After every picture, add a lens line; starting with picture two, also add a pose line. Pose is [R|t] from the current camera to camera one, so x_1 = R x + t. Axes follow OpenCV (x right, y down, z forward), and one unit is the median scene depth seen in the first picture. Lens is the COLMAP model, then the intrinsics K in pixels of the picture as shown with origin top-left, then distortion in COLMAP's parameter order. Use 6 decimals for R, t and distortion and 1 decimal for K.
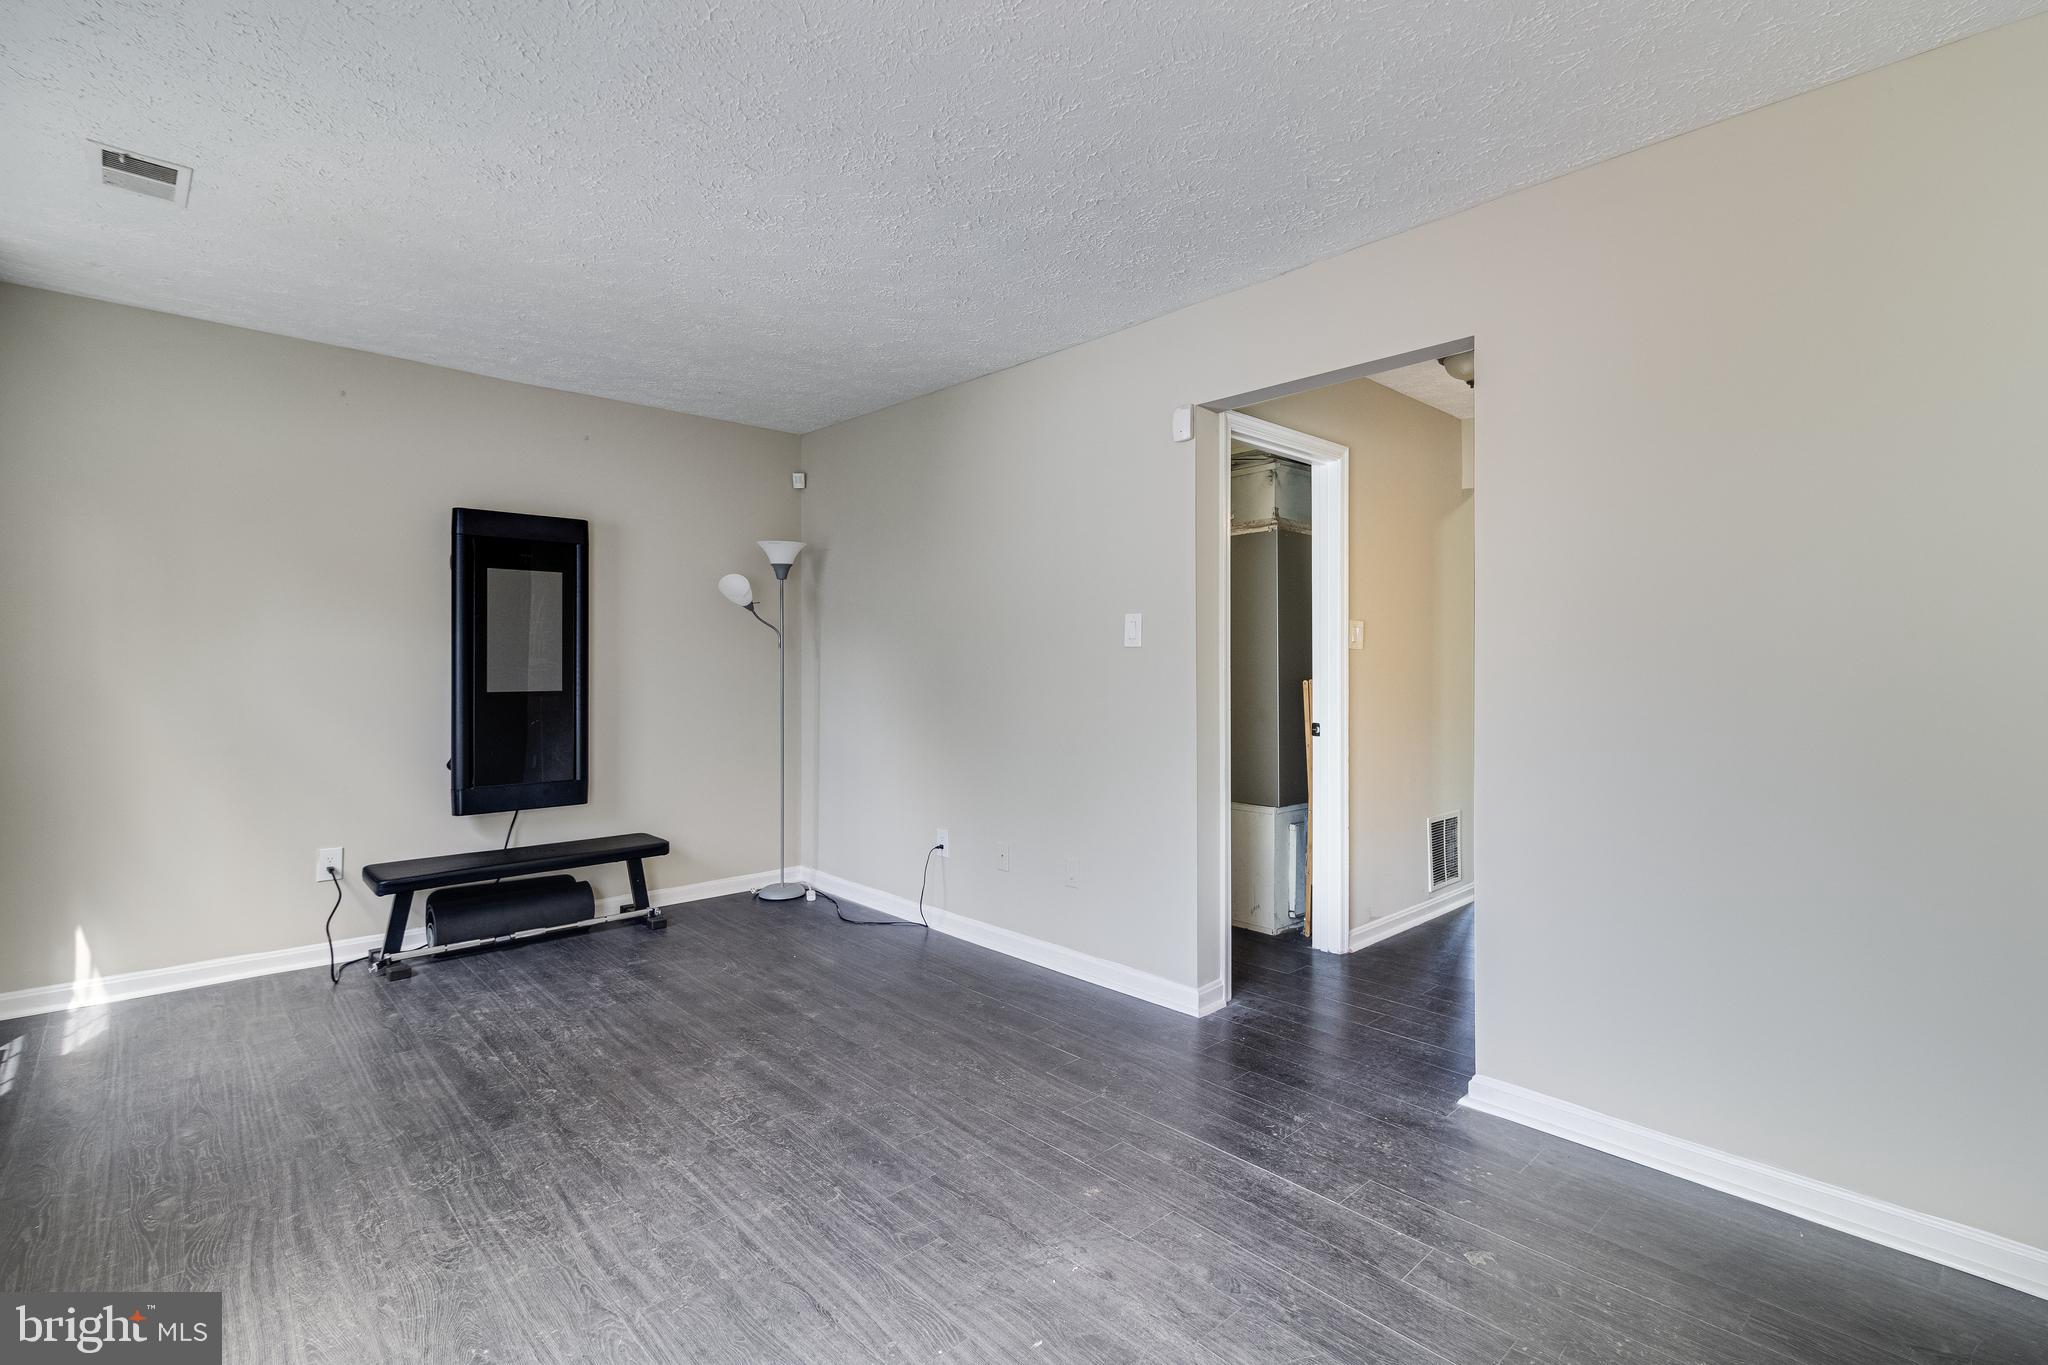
lens RADIAL K [[950.5, 0, 1030.2], [0, 950.5, 668.4], [0, 0, 1]] dist [0.002719, 0.000671]
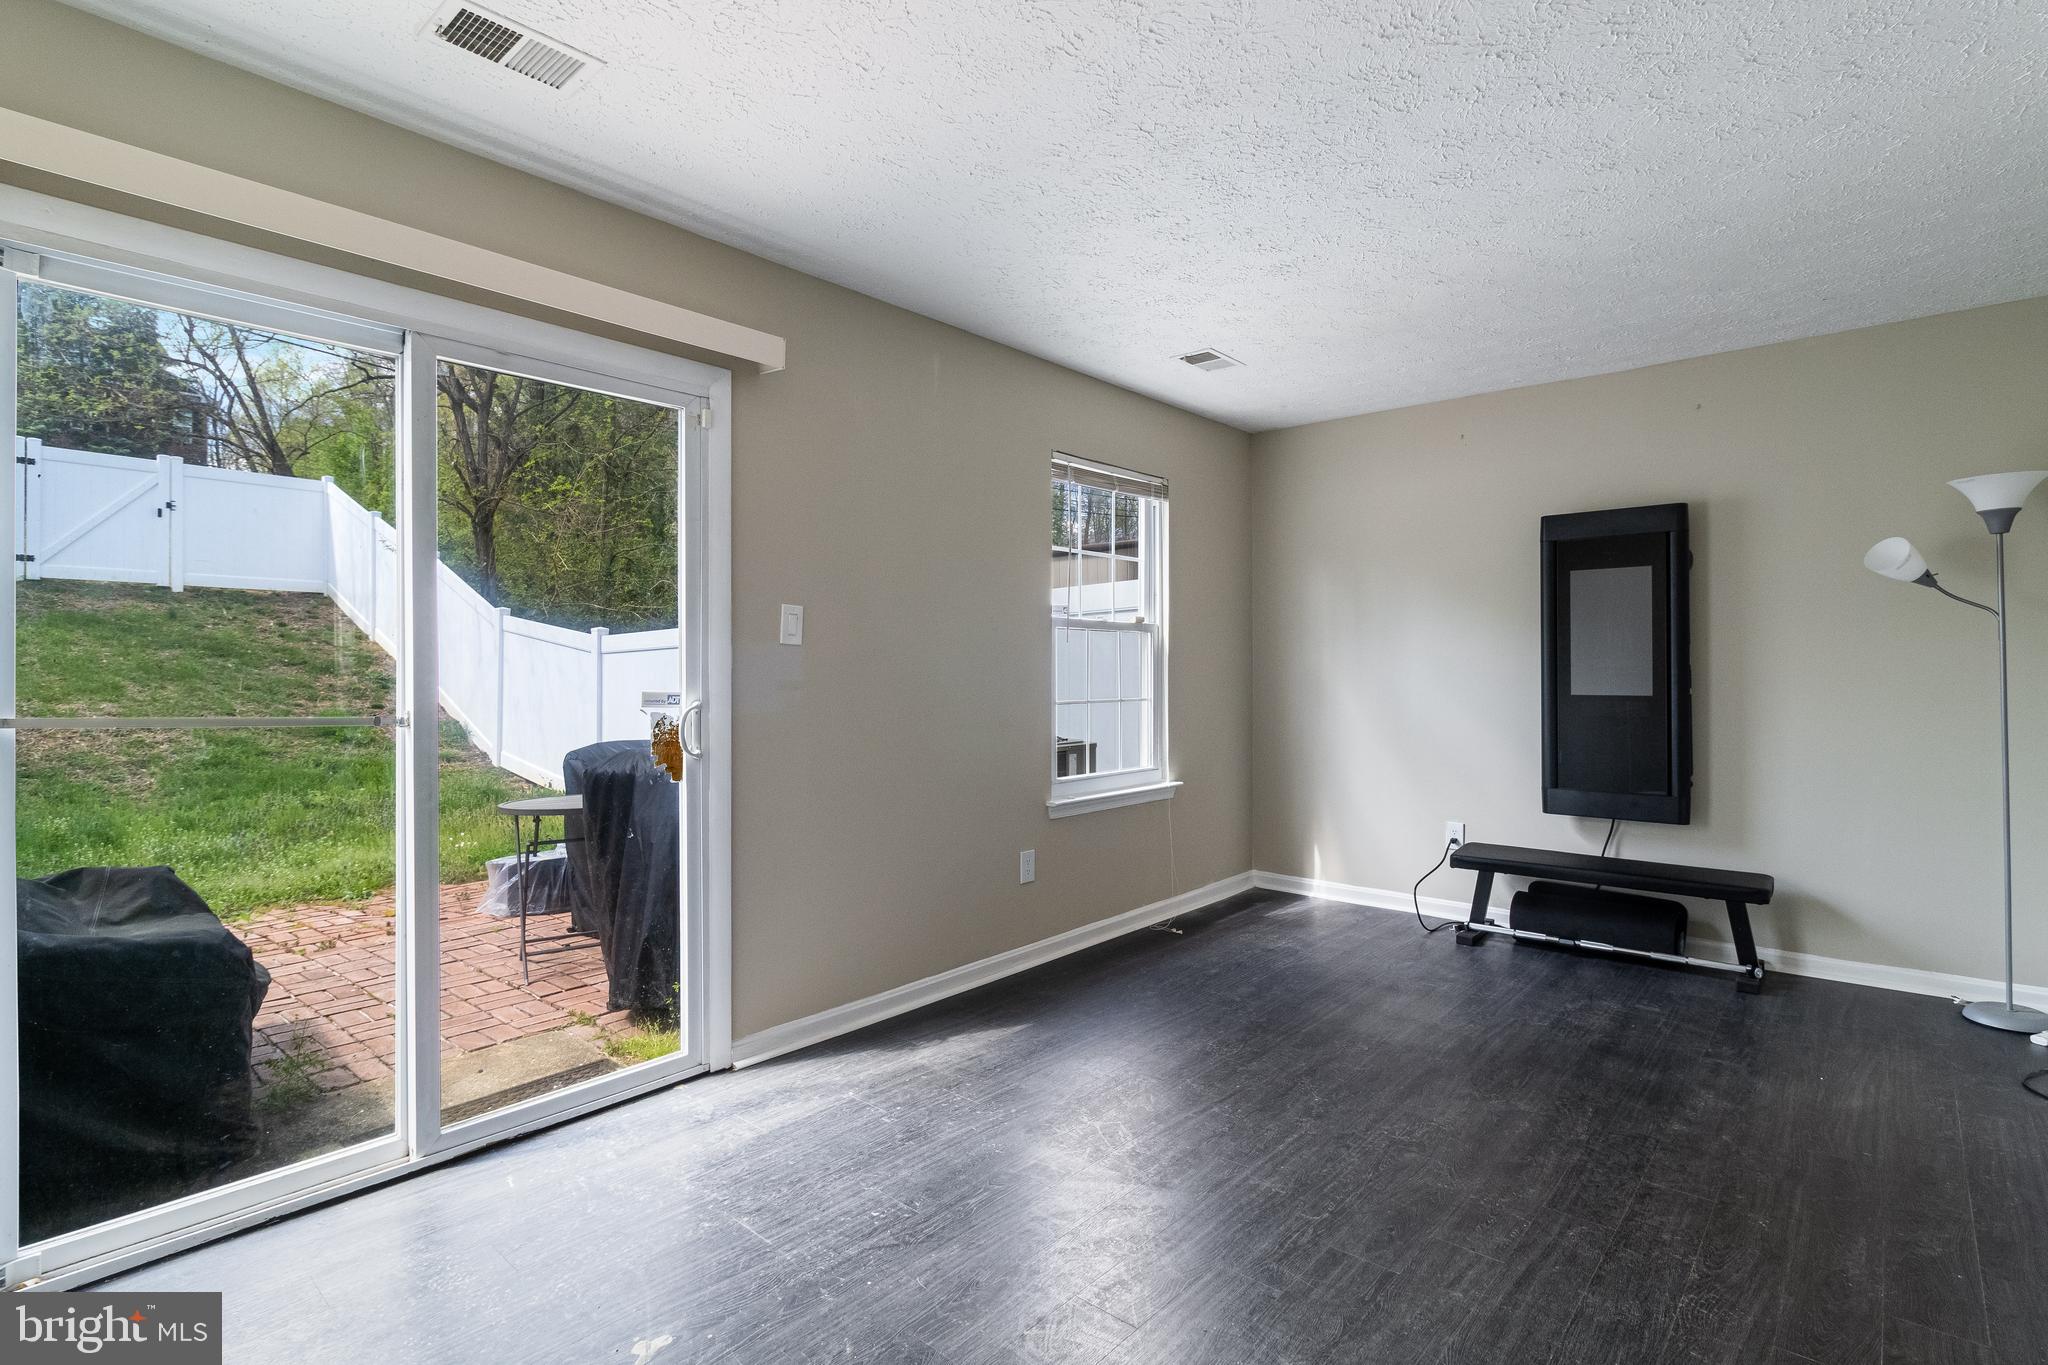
lens RADIAL K [[988.2, 0, 1028.8], [0, 988.2, 675.8], [0, 0, 1]] dist [-0.005217, -0.000911]
pose [[0.085708, 0.004075, -0.996312, 0.416397], [-0.000967, 0.999992, 0.004007, 0.001494], [0.996320, 0.000620, 0.085711, 0.341245]]
